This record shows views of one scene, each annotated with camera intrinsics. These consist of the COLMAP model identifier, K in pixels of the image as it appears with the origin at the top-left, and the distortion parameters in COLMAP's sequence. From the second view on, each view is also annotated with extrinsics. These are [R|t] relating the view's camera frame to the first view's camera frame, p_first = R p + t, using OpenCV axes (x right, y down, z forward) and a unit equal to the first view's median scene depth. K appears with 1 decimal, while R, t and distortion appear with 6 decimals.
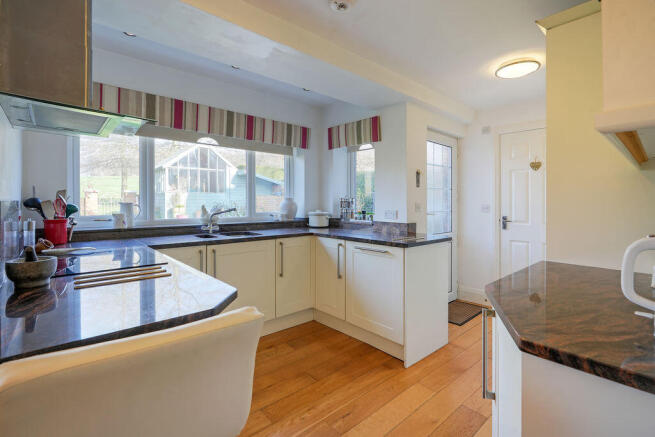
lens RADIAL K [[297.1, 0, 328.5], [0, 297.1, 197.5], [0, 0, 1]] dist [0.000291, 0.000700]
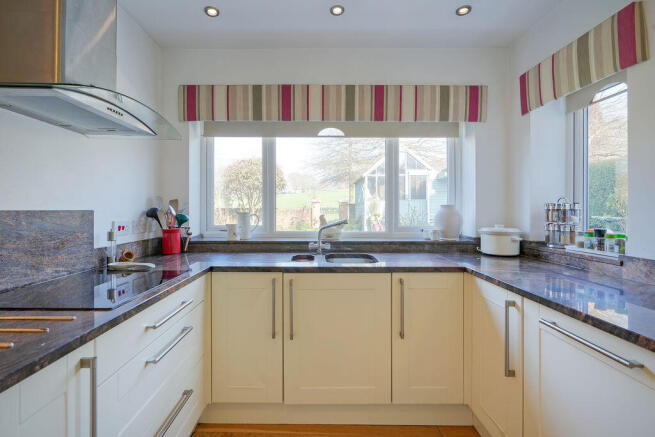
lens RADIAL K [[297.1, 0, 352.0], [0, 297.1, 207.5], [0, 0, 1]] dist [0.000291, 0.000700]
pose [[0.760970, -0.008350, -0.648733, 0.130410], [0.012478, 0.999921, 0.001766, 0.004942], [0.648667, -0.009439, 0.761014, 0.422538]]
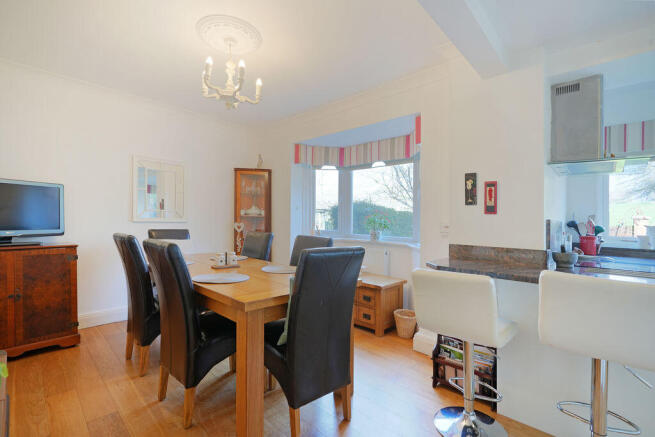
lens RADIAL K [[297.1, 0, 331.7], [0, 297.1, 218.7], [0, 0, 1]] dist [0.000291, 0.000700]
pose [[0.079882, -0.012193, -0.996730, 0.233980], [-0.011867, 0.999843, -0.013182, 0.015104], [0.996734, 0.012881, 0.079724, -0.187981]]
